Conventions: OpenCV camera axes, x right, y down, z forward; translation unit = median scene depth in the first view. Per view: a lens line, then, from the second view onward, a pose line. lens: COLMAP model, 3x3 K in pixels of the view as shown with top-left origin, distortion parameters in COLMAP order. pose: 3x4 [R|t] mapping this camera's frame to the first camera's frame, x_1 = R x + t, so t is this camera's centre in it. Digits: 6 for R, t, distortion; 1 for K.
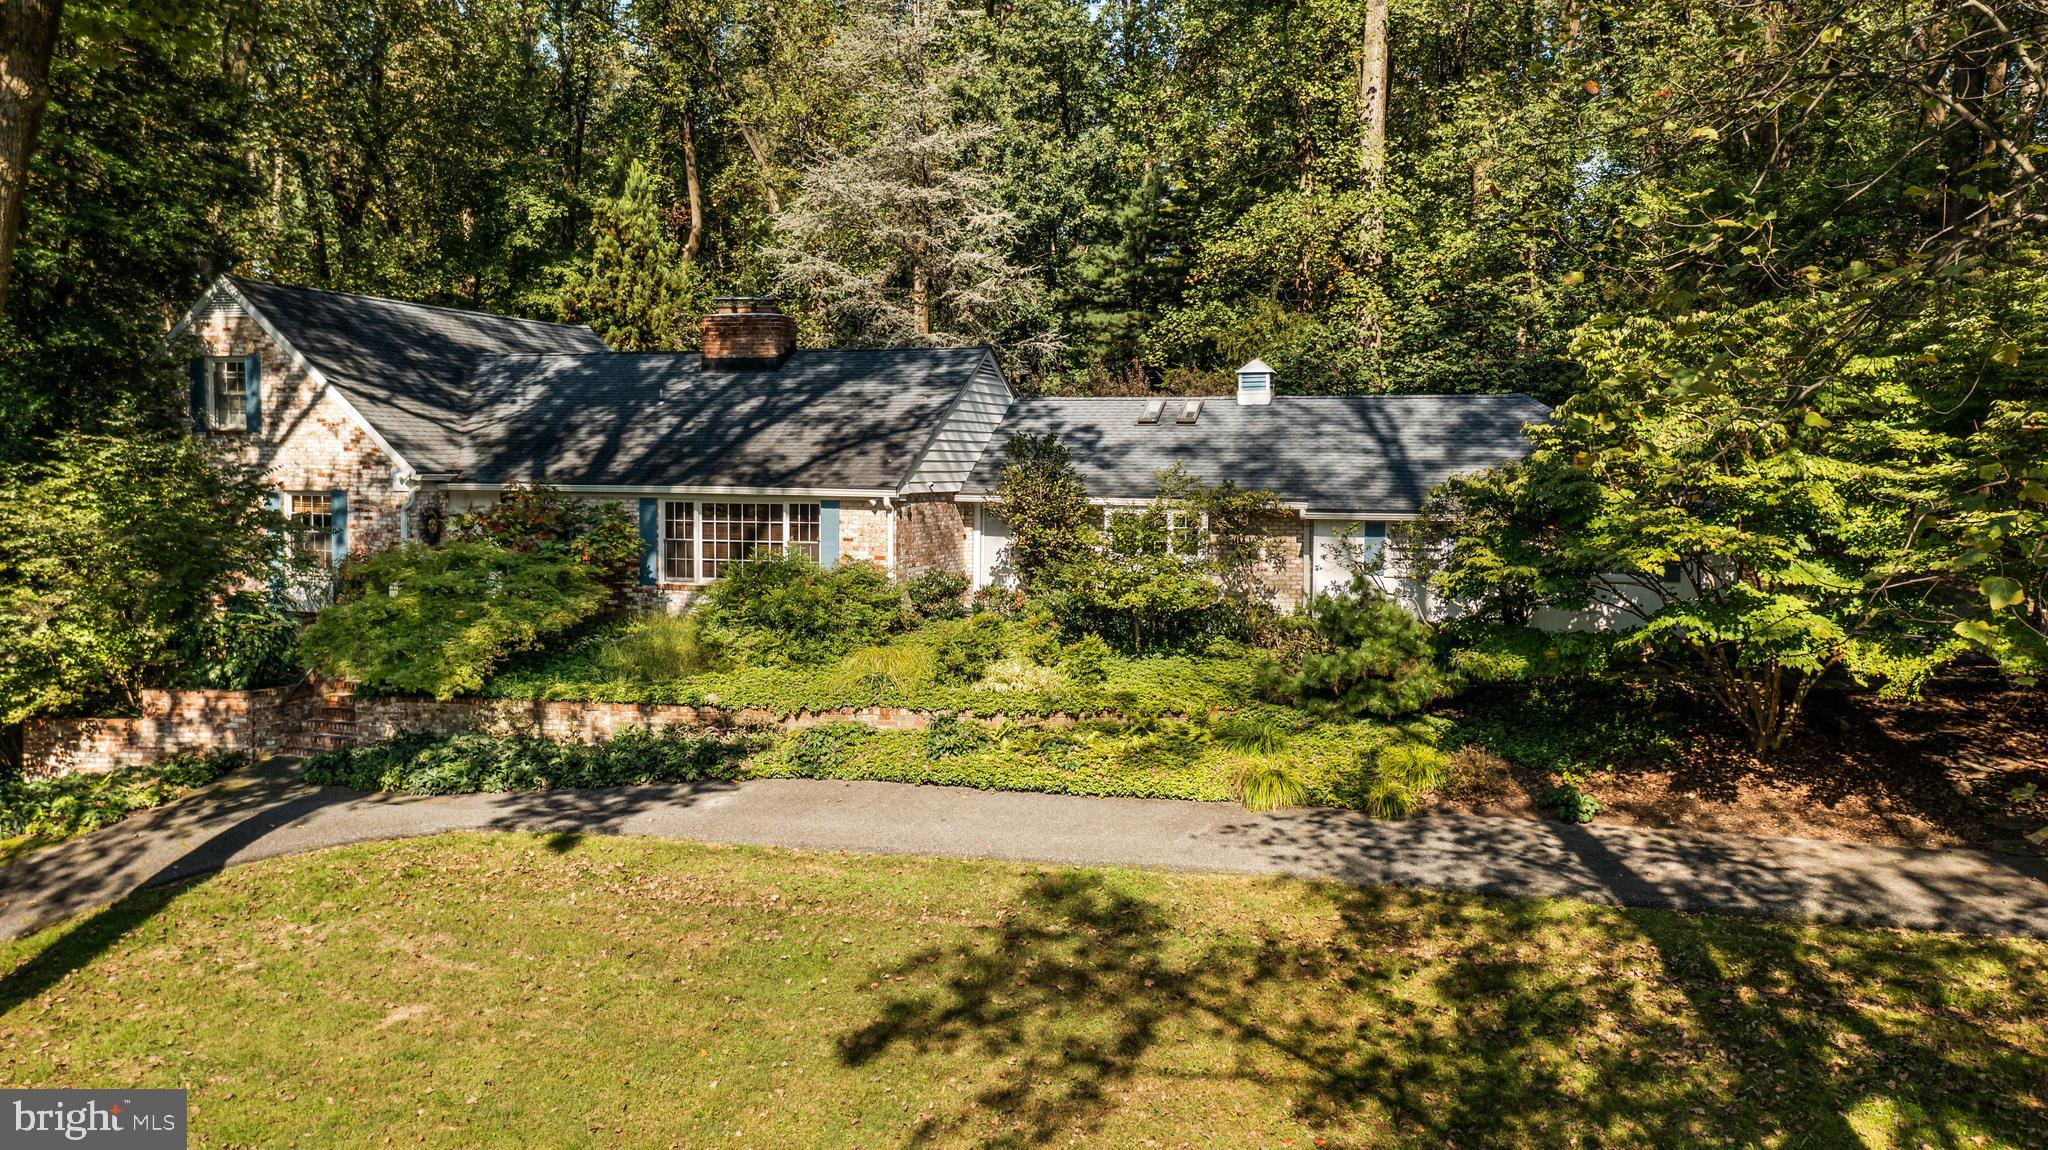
lens RADIAL K [[1629.9, 0, 1045.0], [0, 1629.9, 581.6], [0, 0, 1]] dist [-0.014029, 0.003605]
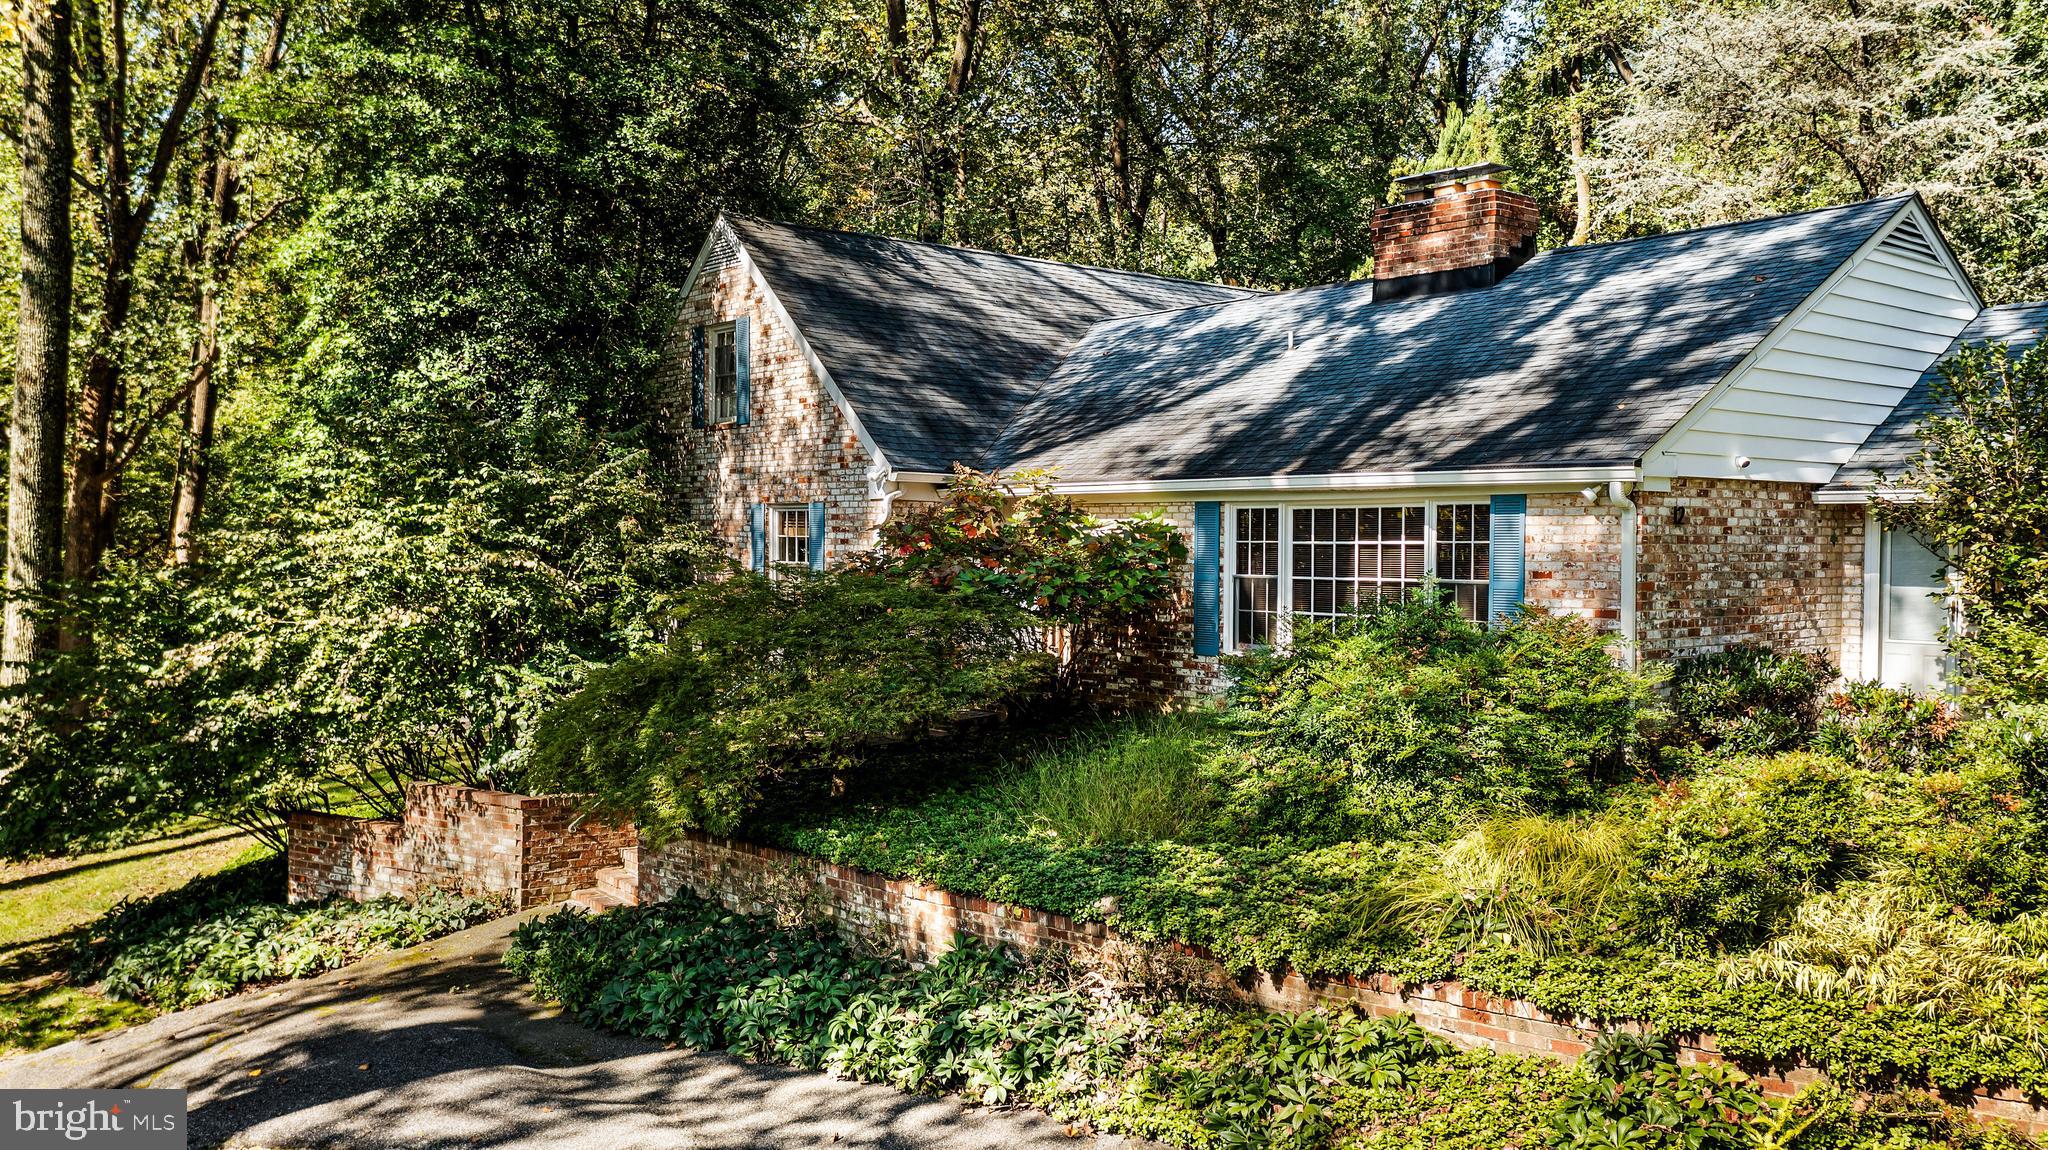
lens RADIAL K [[1629.9, 0, 1023.7], [0, 1629.9, 562.1], [0, 0, 1]] dist [-0.014029, 0.003605]
pose [[0.824025, 0.001826, -0.566551, 0.023348], [-0.037681, 0.997957, -0.051589, 0.000831], [0.565299, 0.063859, 0.822410, 0.490851]]
